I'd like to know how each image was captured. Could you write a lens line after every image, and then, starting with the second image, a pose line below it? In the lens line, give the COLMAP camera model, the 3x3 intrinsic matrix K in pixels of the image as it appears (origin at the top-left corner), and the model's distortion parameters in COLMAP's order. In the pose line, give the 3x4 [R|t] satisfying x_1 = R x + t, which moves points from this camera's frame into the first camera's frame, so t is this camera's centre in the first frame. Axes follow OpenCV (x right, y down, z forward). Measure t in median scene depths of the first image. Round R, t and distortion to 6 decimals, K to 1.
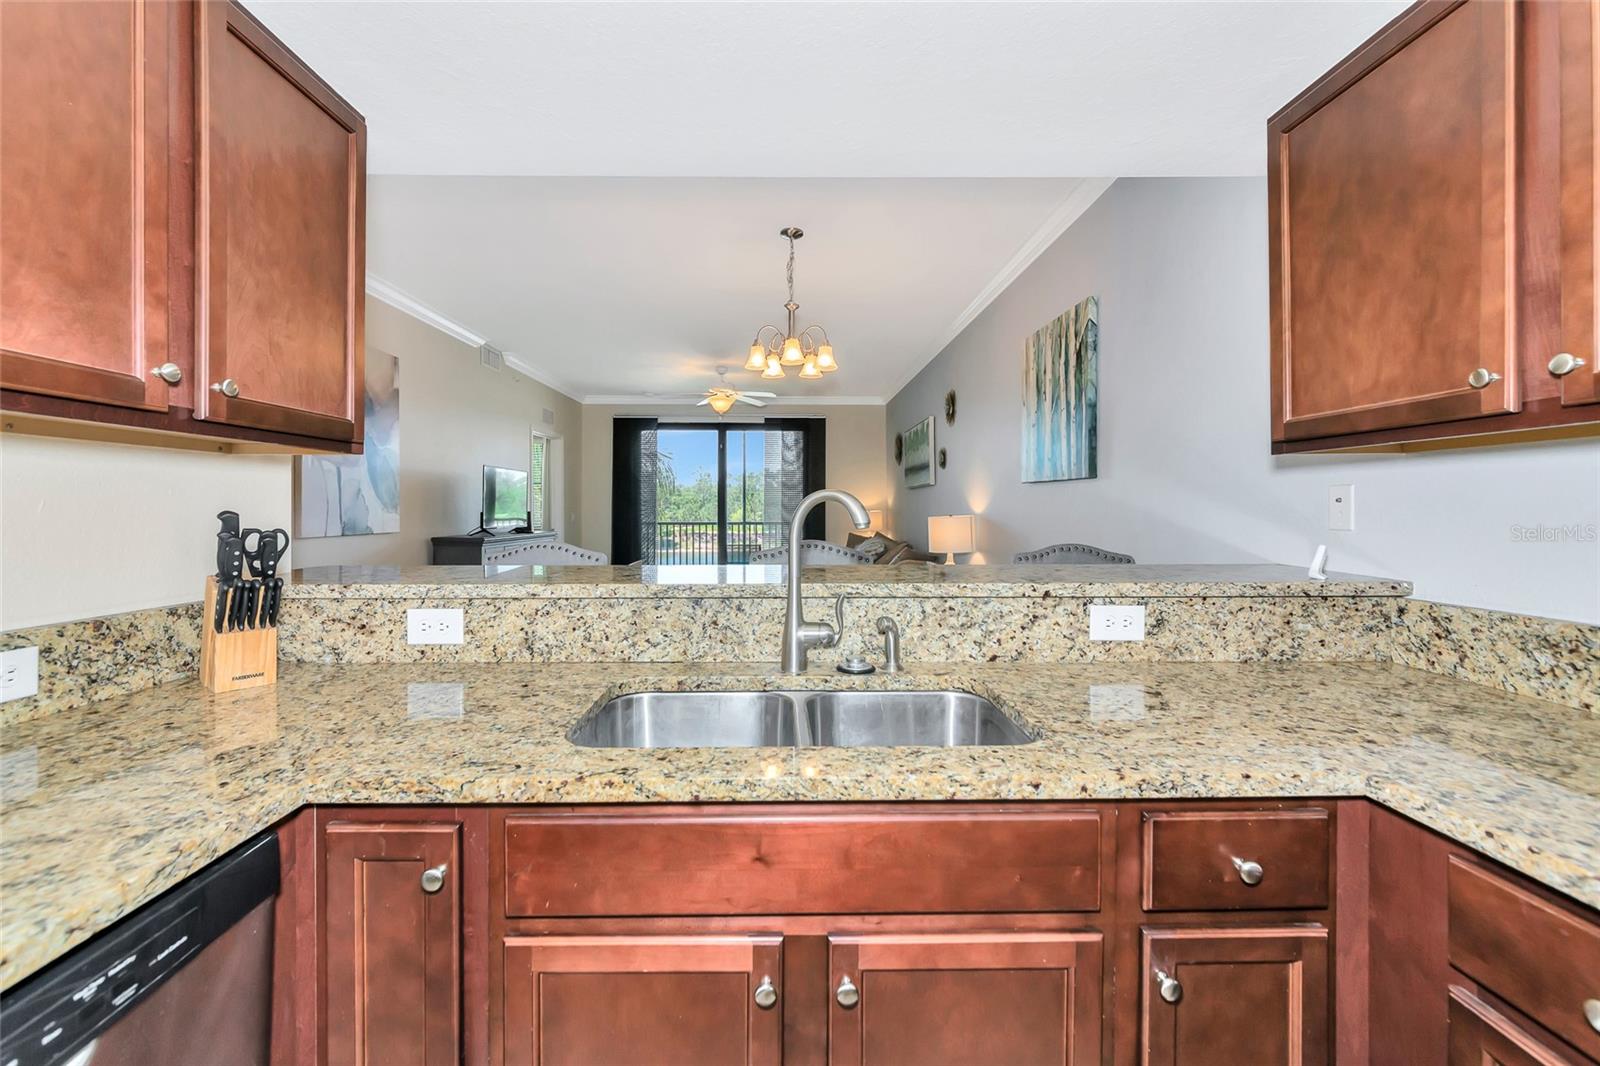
lens RADIAL K [[656.1, 0, 791.6], [0, 656.1, 519.7], [0, 0, 1]] dist [-0.002910, 0.000777]
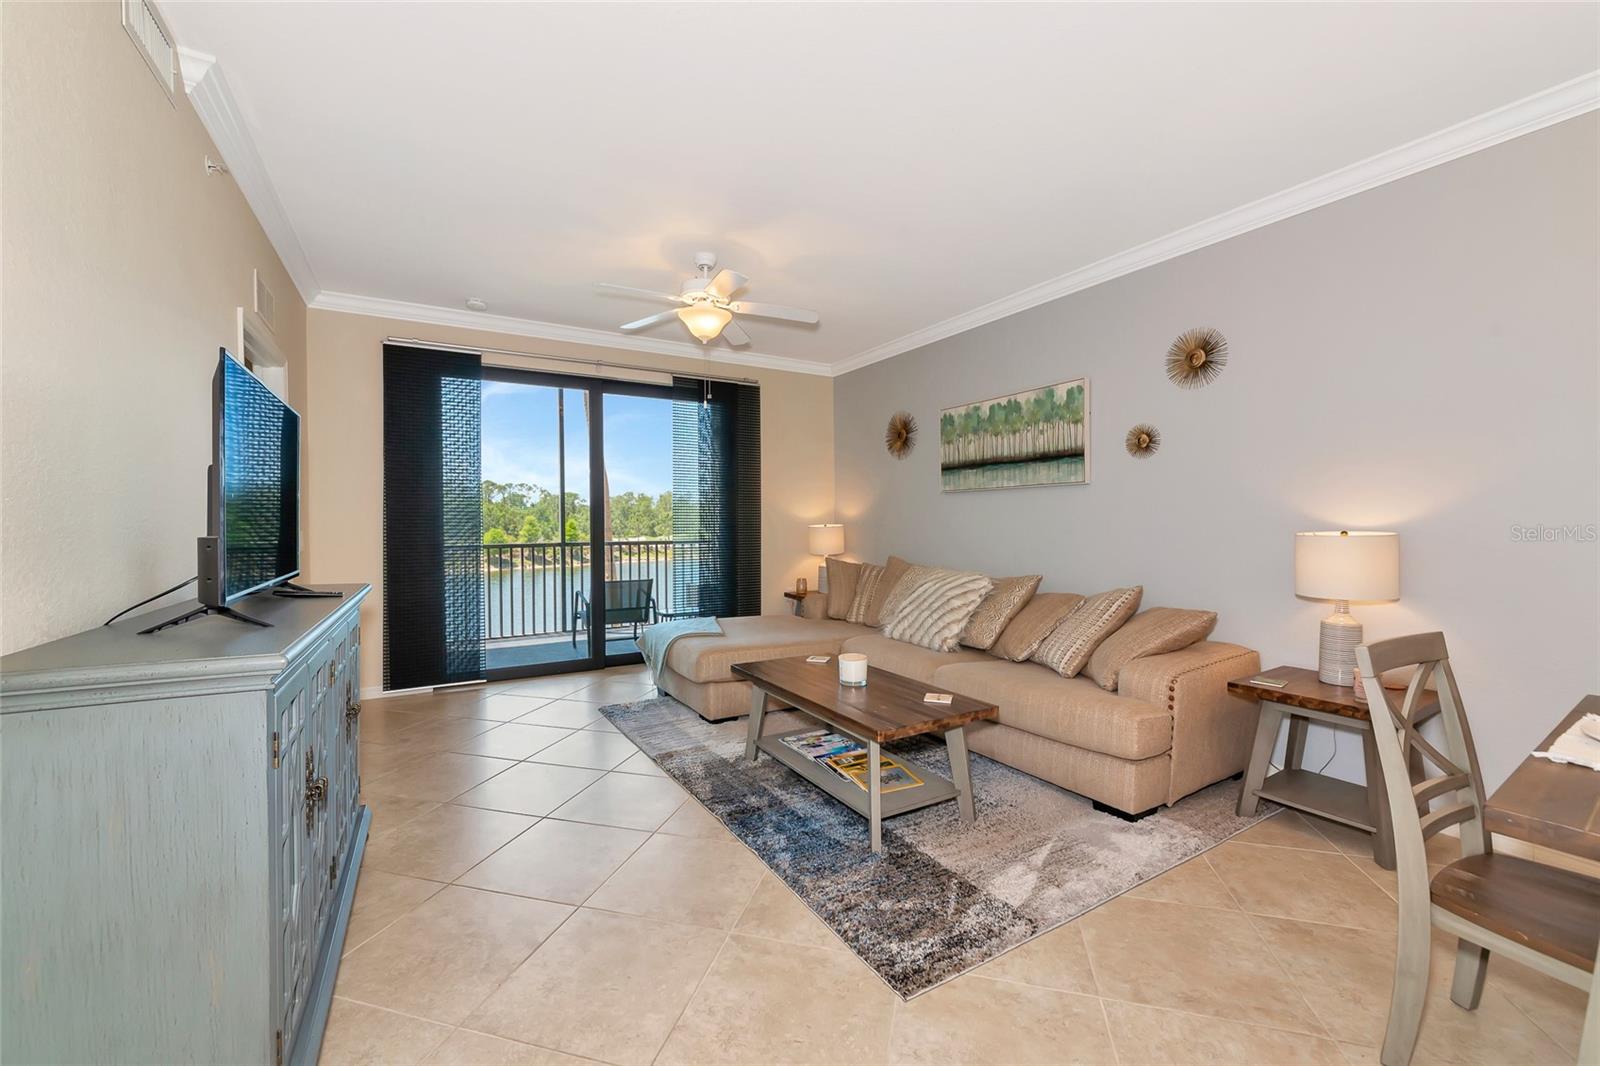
lens RADIAL K [[656.1, 0, 784.6], [0, 656.1, 531.6], [0, 0, 1]] dist [-0.002910, 0.000777]
pose [[0.883099, -0.006497, 0.469142, -1.505363], [0.008656, 0.999960, -0.002445, -0.033976], [-0.469107, 0.006220, 0.883119, 2.502337]]
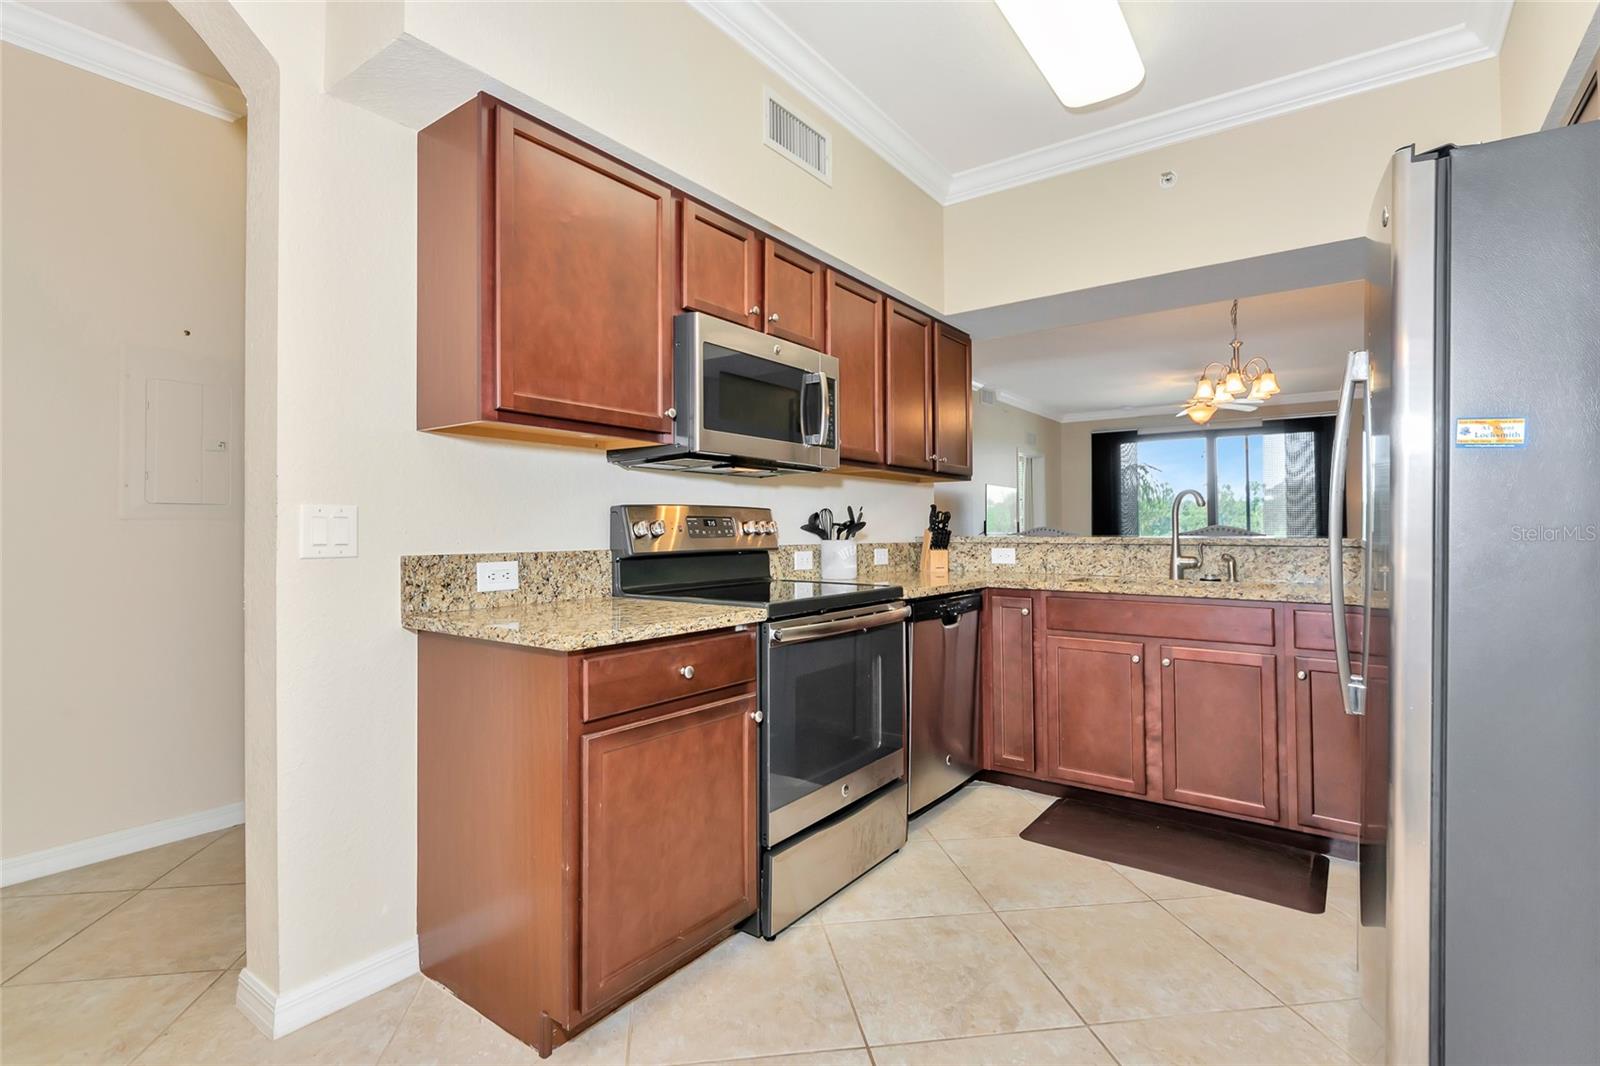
lens RADIAL K [[749.1, 0, 784.4], [0, 749.1, 527.9], [0, 0, 1]] dist [-0.008887, 0.001143]
pose [[0.792539, 0.001996, -0.609818, 0.433517], [-0.013435, 0.999809, -0.014187, 0.112712], [0.609673, 0.019437, 0.792415, -1.508068]]
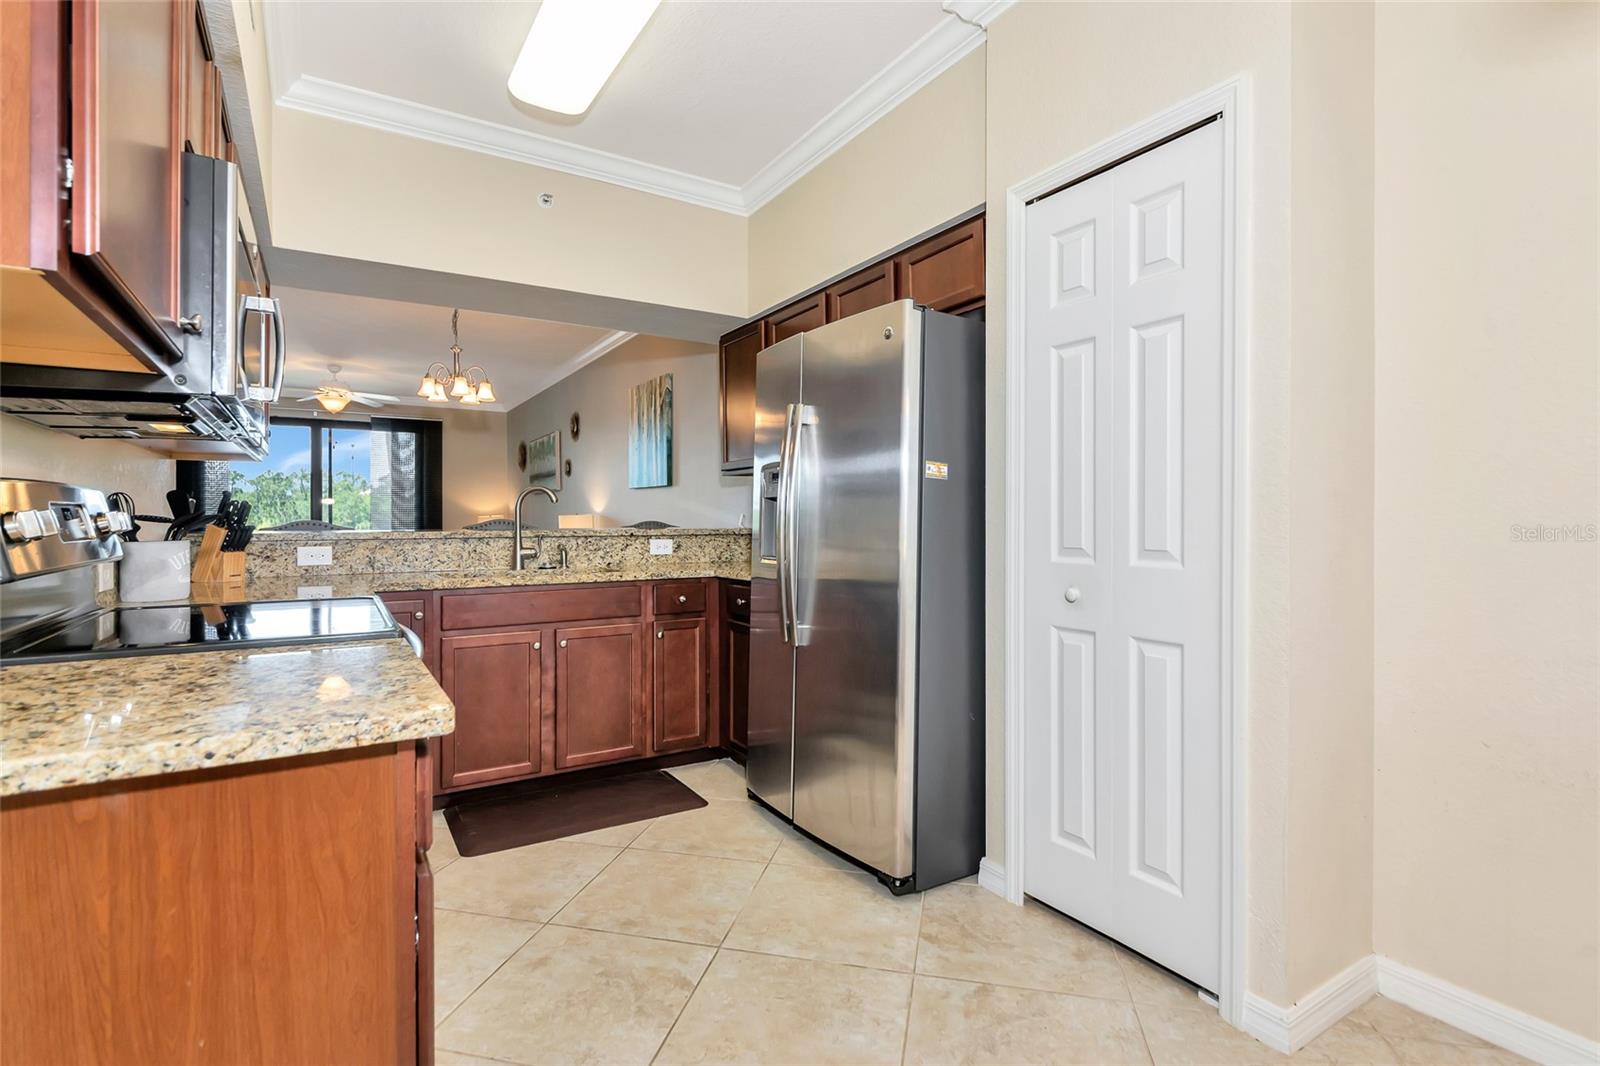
lens RADIAL K [[749.1, 0, 800.5], [0, 749.1, 527.3], [0, 0, 1]] dist [-0.008887, 0.001143]
pose [[0.855106, -0.004760, 0.518432, -0.460452], [0.009400, 0.999936, -0.006324, 0.107706], [-0.518368, 0.010281, 0.855096, -1.537399]]
